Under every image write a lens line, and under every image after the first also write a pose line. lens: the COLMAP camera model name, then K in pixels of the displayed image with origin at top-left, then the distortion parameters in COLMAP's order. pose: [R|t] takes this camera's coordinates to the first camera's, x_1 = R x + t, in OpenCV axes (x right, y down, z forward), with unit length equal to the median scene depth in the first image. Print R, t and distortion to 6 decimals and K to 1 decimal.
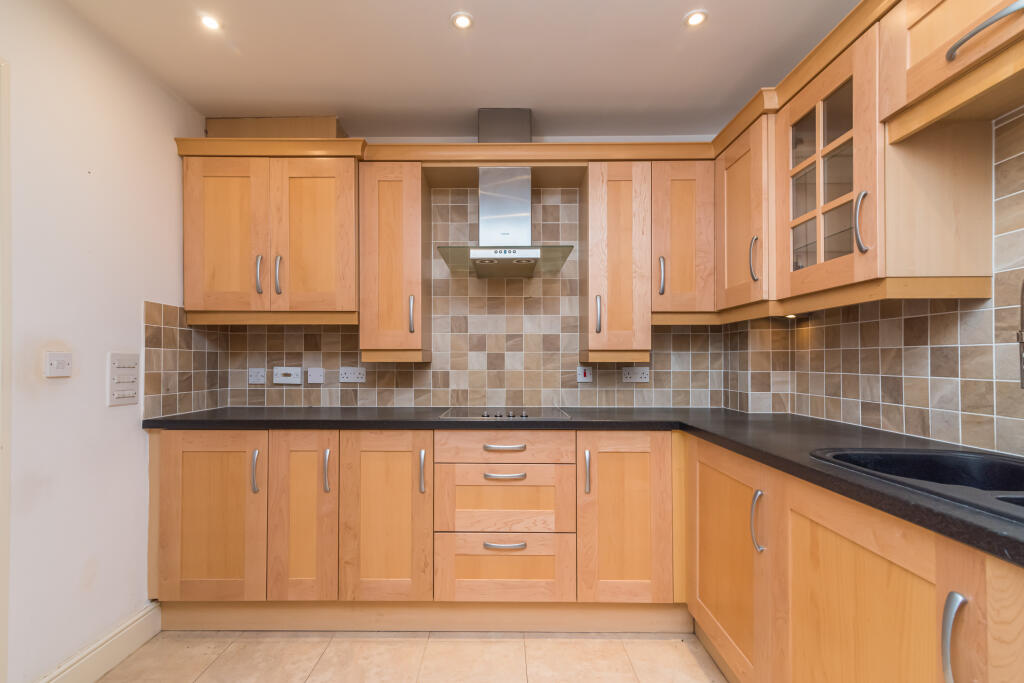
lens RADIAL K [[469.4, 0, 515.0], [0, 469.4, 347.9], [0, 0, 1]] dist [0.005397, -0.001075]
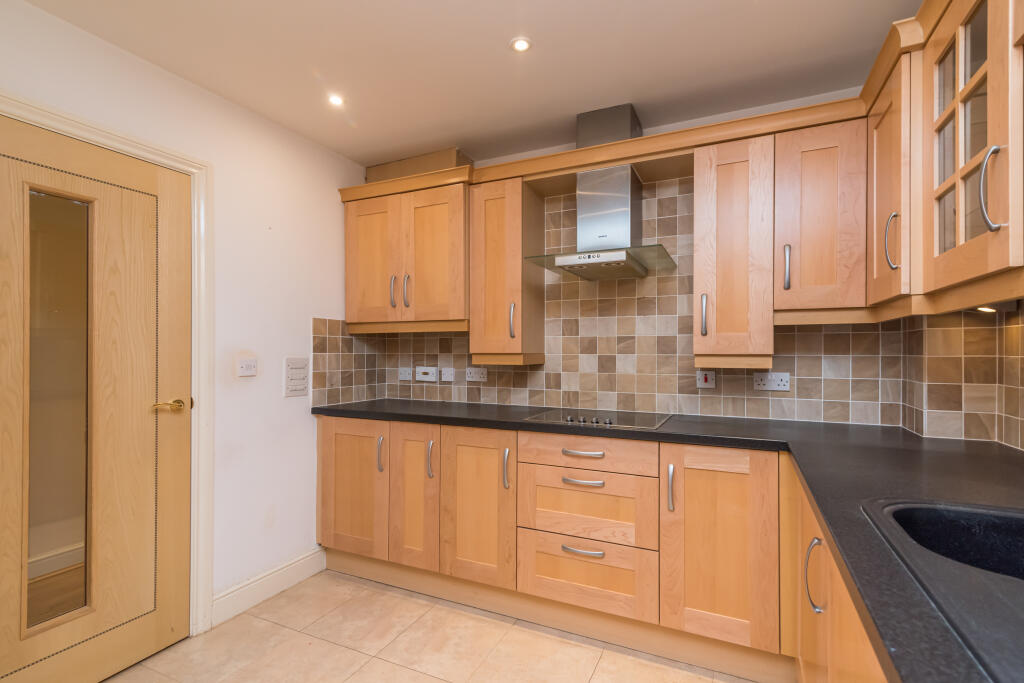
lens RADIAL K [[469.4, 0, 521.7], [0, 469.4, 341.3], [0, 0, 1]] dist [0.005397, -0.001075]
pose [[0.911176, -0.004919, -0.411988, 0.253378], [0.006147, 0.999980, 0.001656, -0.027397], [0.411971, -0.004042, 0.911188, 0.031428]]
